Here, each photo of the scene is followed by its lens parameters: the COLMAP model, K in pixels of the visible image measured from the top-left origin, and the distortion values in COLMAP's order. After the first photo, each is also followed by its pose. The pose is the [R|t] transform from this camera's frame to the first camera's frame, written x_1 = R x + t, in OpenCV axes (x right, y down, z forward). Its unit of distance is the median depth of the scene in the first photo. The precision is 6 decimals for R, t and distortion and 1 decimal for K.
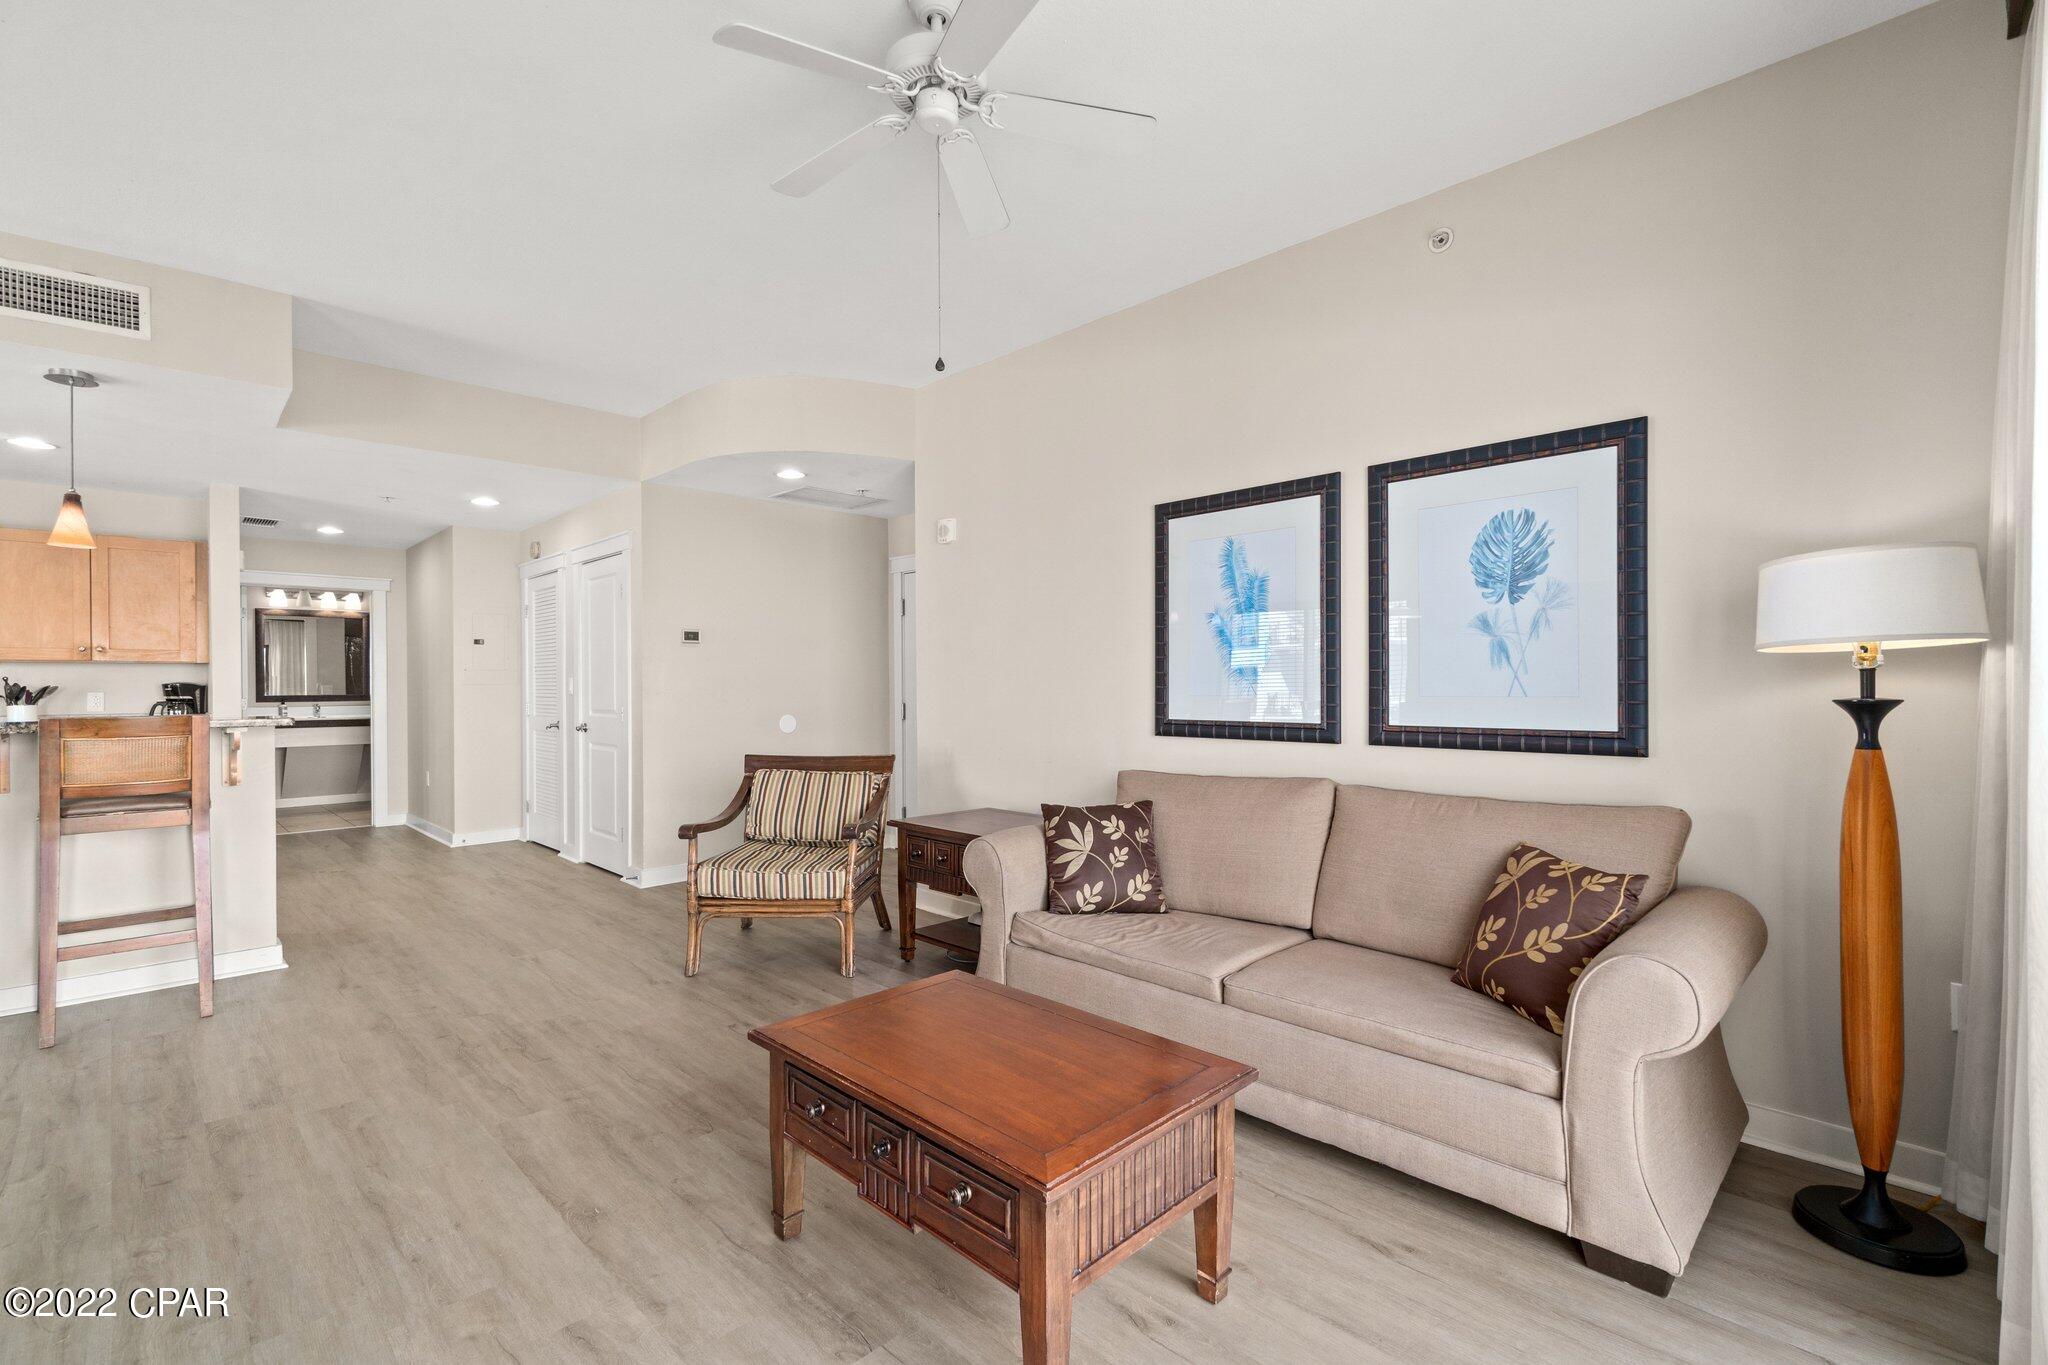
lens RADIAL K [[889.0, 0, 1022.4], [0, 889.0, 688.1], [0, 0, 1]] dist [-0.001934, 0.001476]
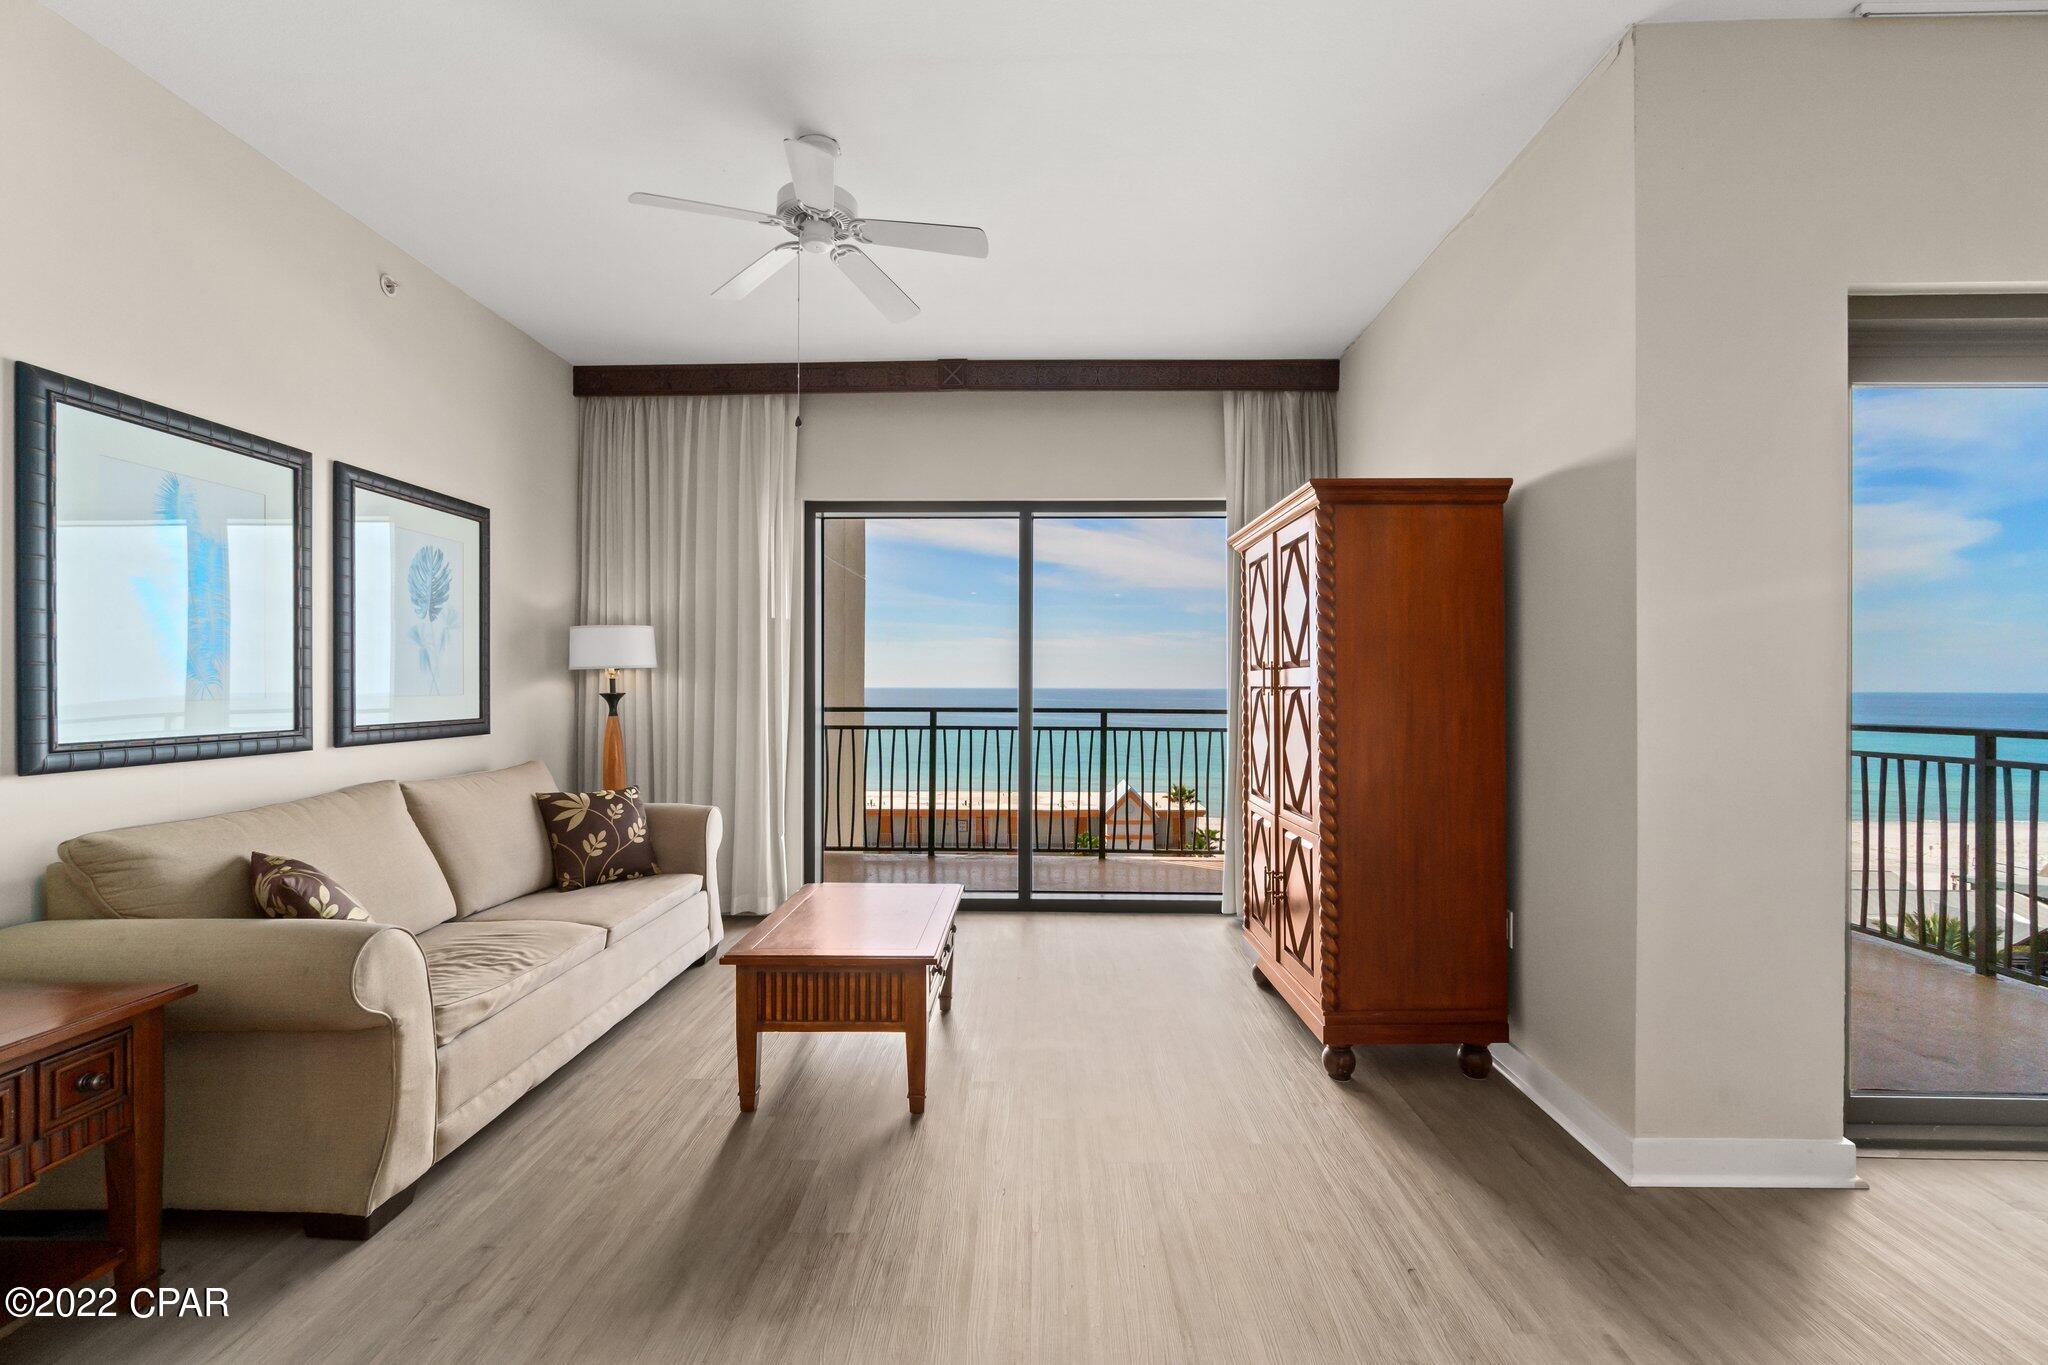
lens RADIAL K [[889.0, 0, 1032.1], [0, 889.0, 678.8], [0, 0, 1]] dist [-0.001934, 0.001476]
pose [[-0.694250, 0.007295, 0.719697, -0.831041], [0.003097, 0.999970, -0.007148, -0.001990], [-0.719727, -0.002734, -0.694252, 1.120424]]
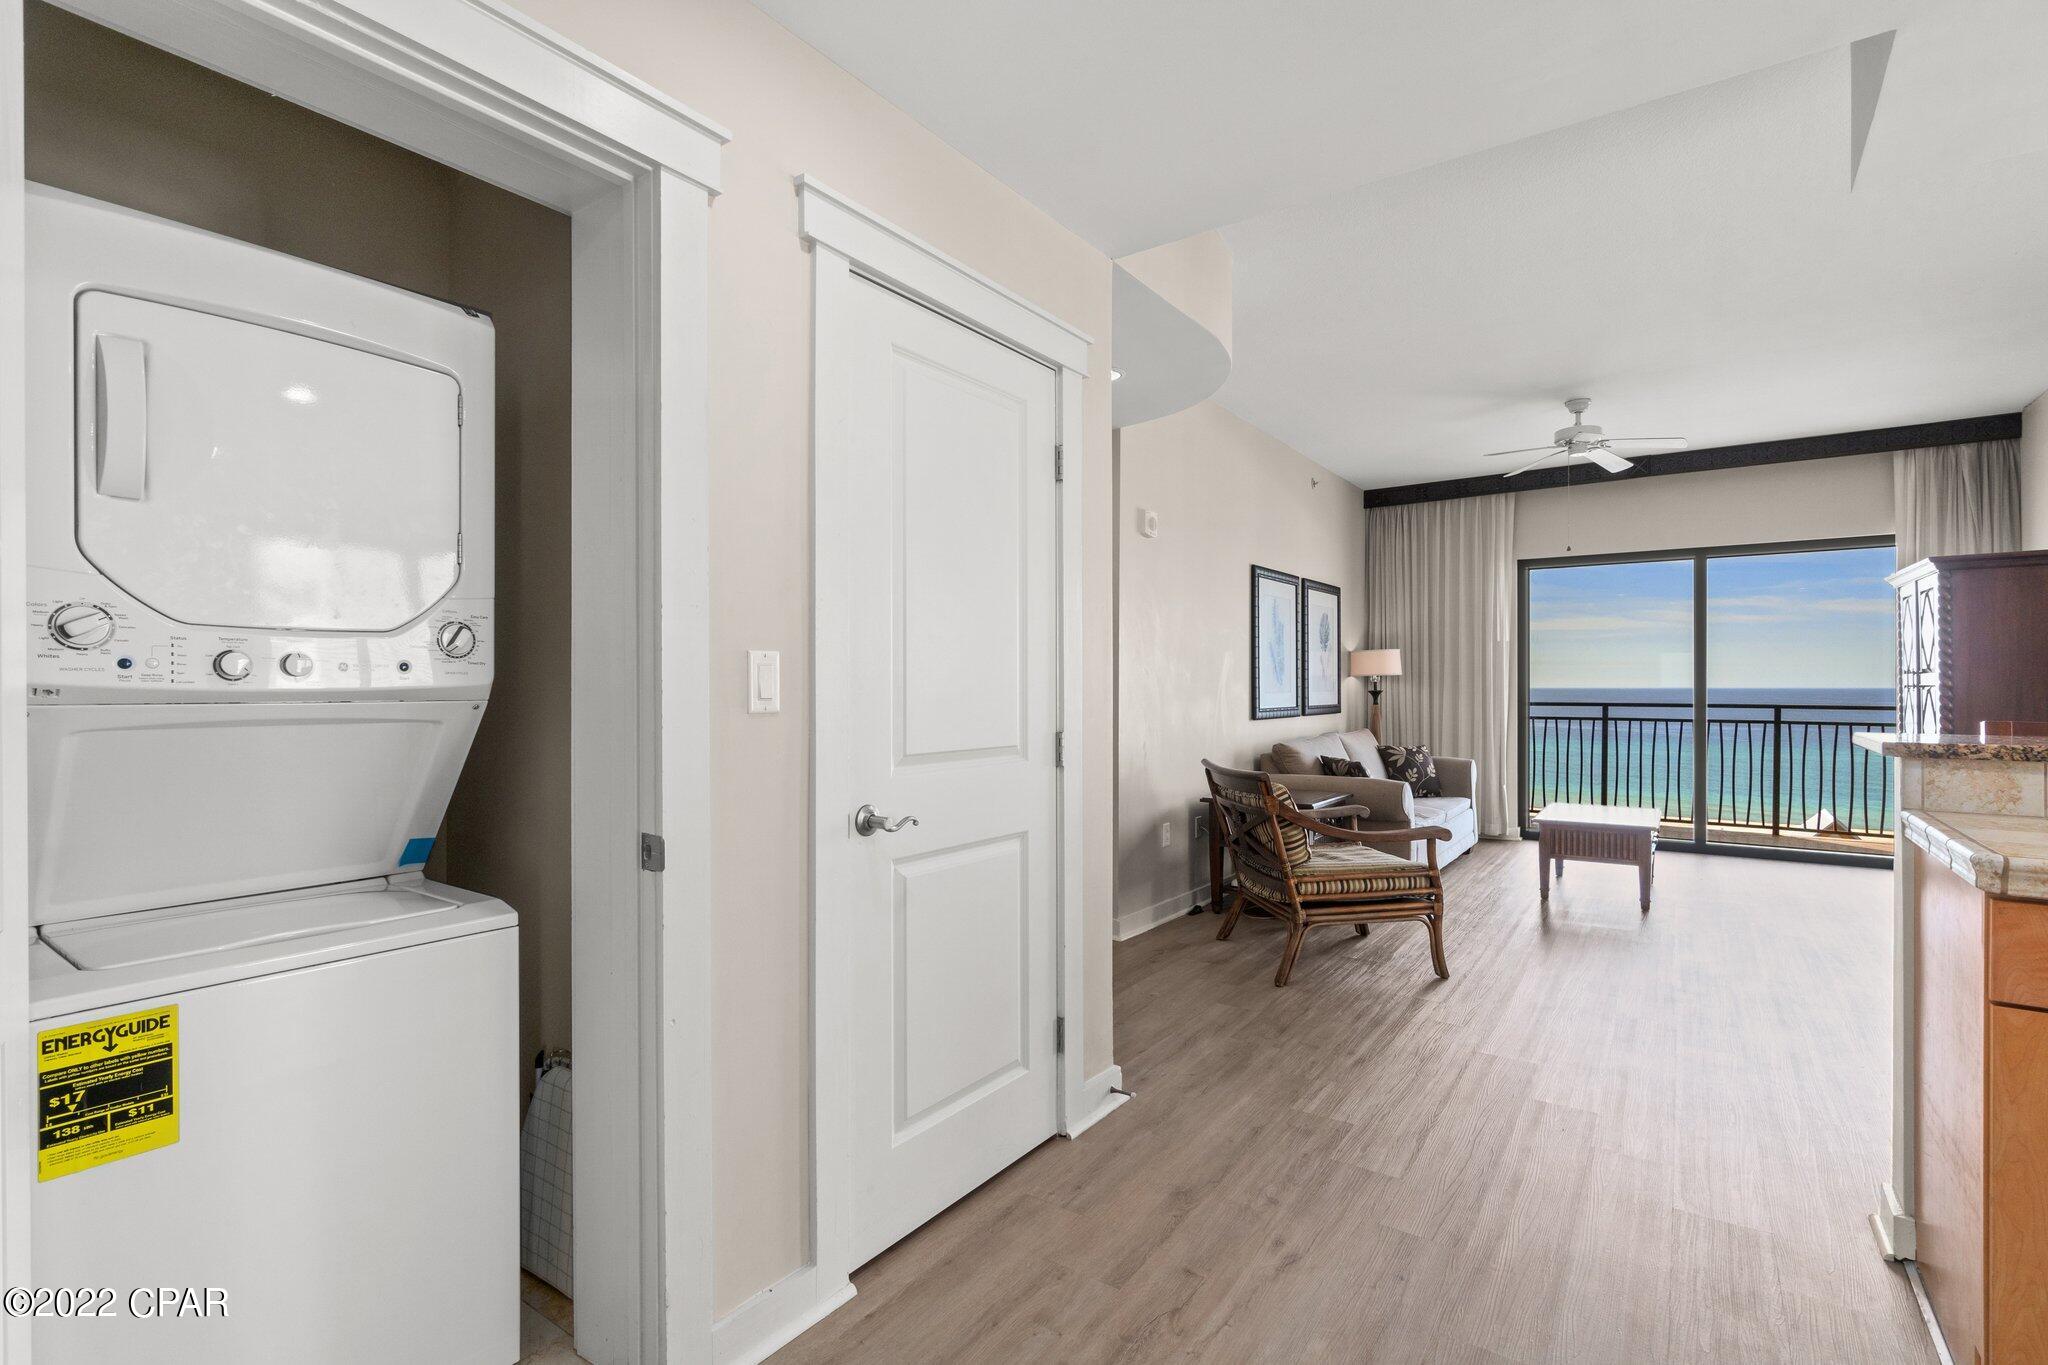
lens RADIAL K [[937.2, 0, 1047.3], [0, 937.2, 684.0], [0, 0, 1]] dist [-0.002092, 0.000836]
pose [[-0.174161, 0.005285, 0.984703, -1.584378], [0.004532, 0.999979, -0.004565, -0.001745], [-0.984707, 0.003667, -0.174181, 1.925237]]
